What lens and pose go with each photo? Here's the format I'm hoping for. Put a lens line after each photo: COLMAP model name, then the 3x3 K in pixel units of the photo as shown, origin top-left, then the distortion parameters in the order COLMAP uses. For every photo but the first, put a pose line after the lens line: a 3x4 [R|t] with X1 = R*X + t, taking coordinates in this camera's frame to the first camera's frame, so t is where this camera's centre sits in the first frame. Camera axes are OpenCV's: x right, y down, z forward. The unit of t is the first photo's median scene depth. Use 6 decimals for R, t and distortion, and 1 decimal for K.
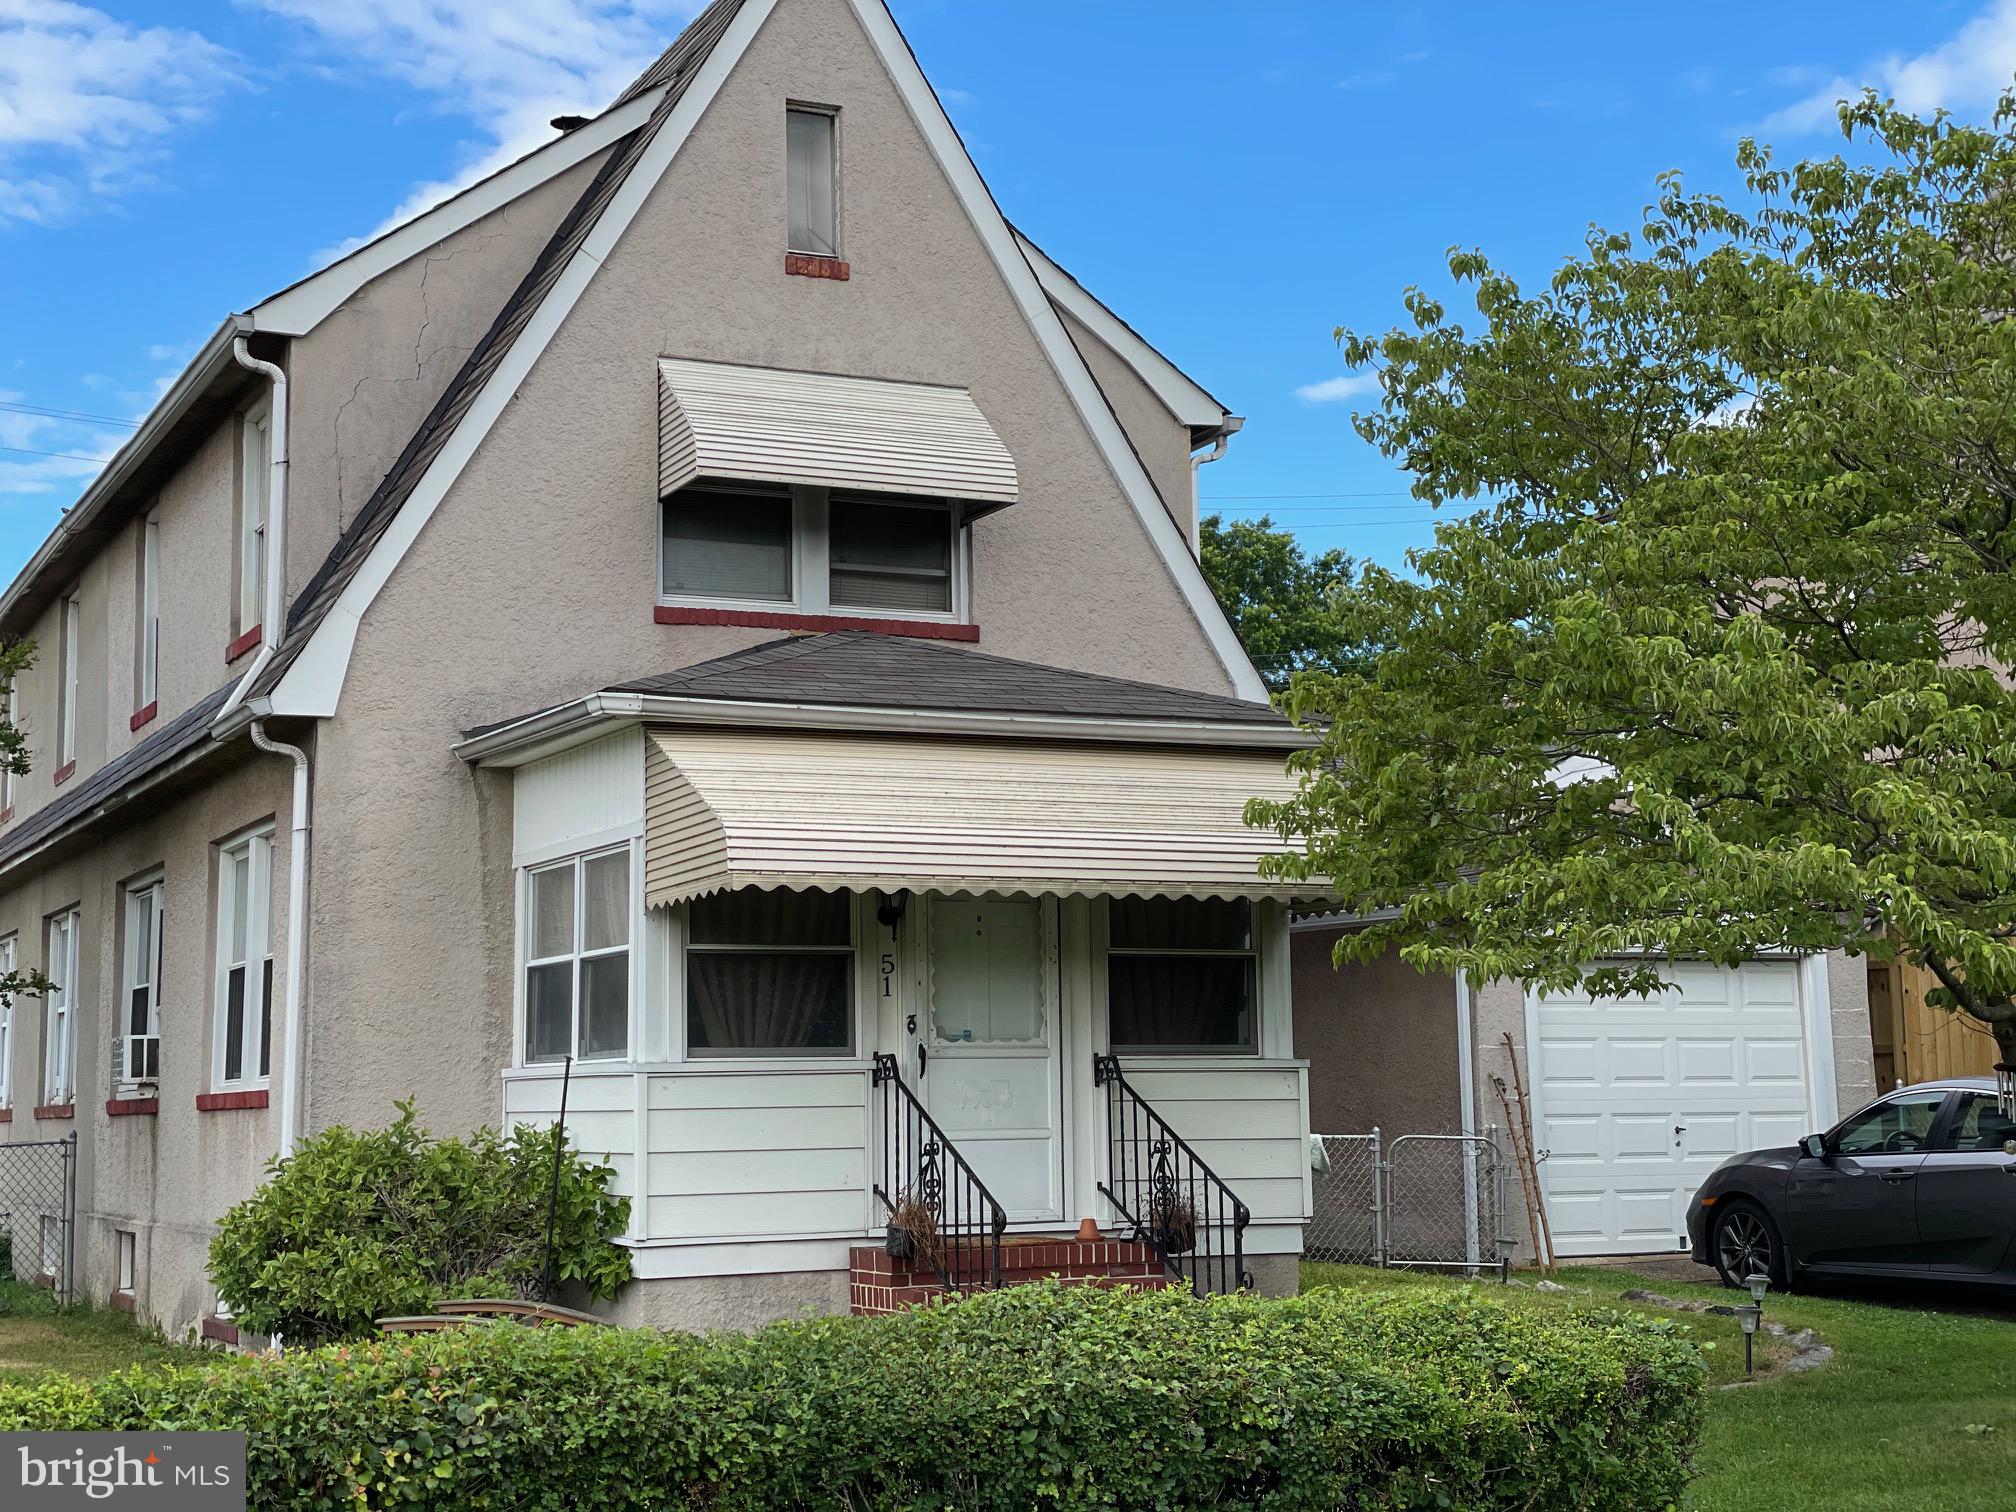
lens RADIAL K [[2934.5, 0, 1012.8], [0, 2934.5, 744.3], [0, 0, 1]] dist [0.178274, 0.000000]
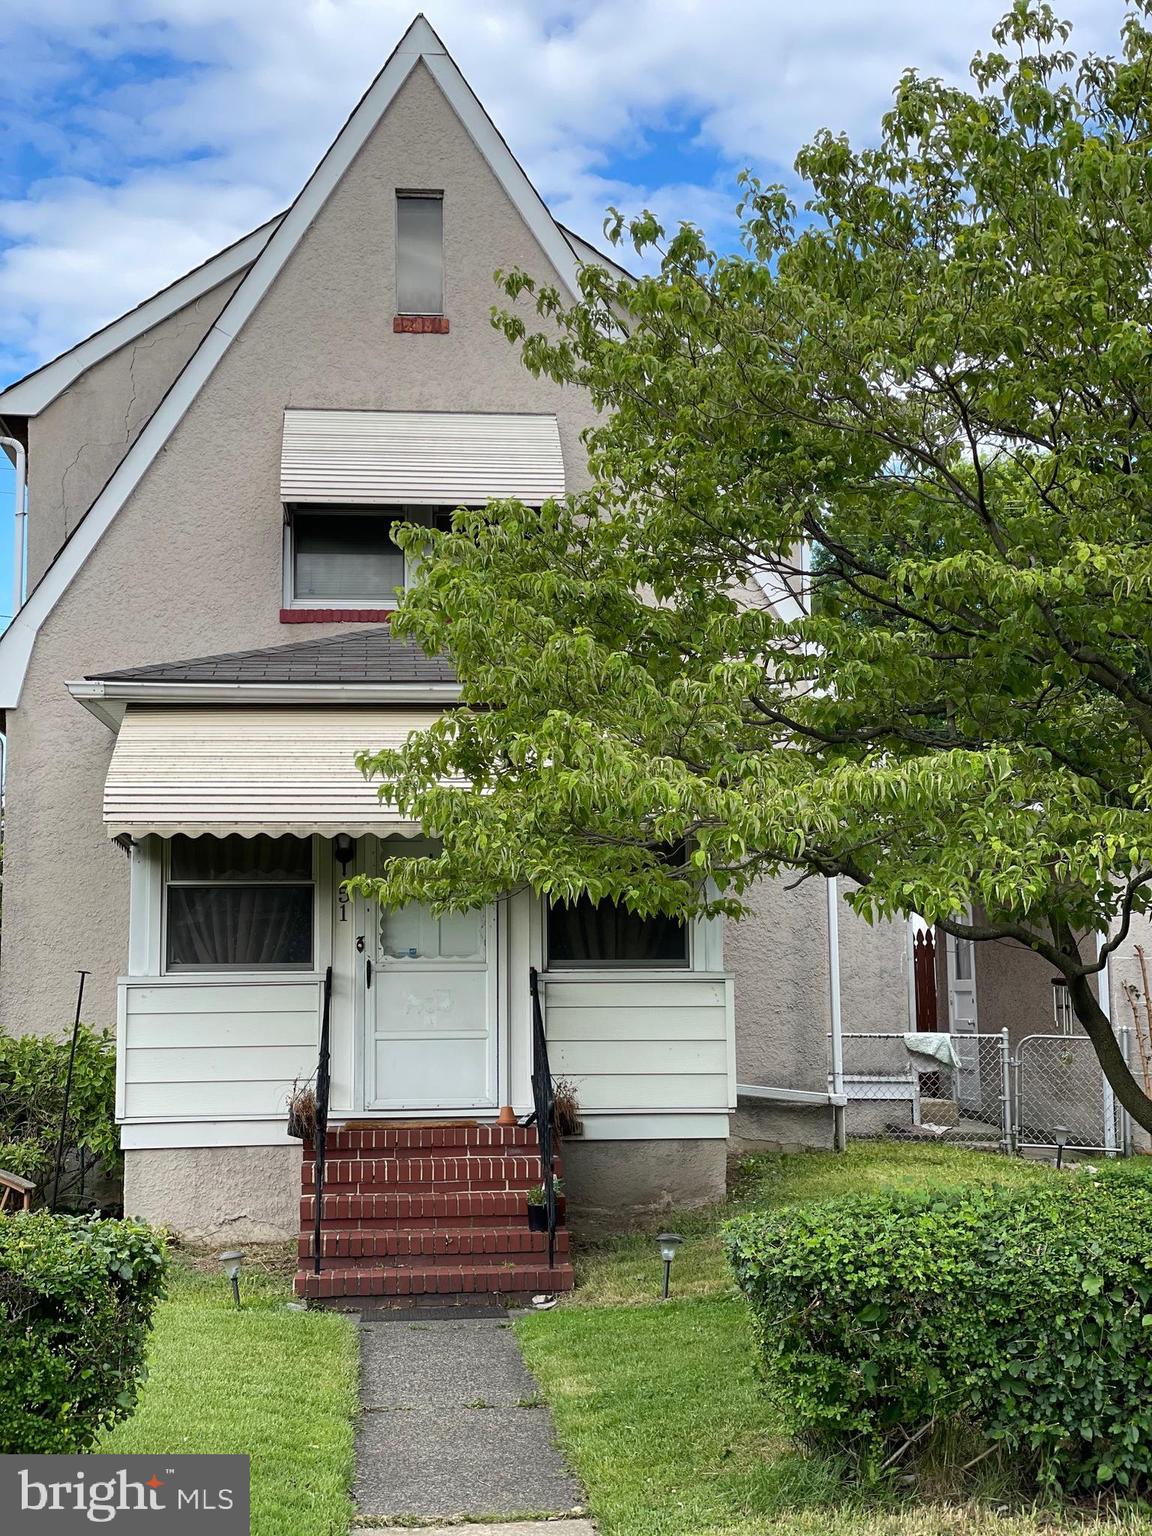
lens RADIAL K [[2235.8, 0, 575.4], [0, 2235.8, 774.4], [0, 0, 1]] dist [0.178274, 0.000000]
pose [[0.941032, -0.028832, -0.337088, 0.324303], [0.037170, 0.999141, 0.018305, 0.010573], [0.336271, -0.029755, 0.941295, 0.145733]]
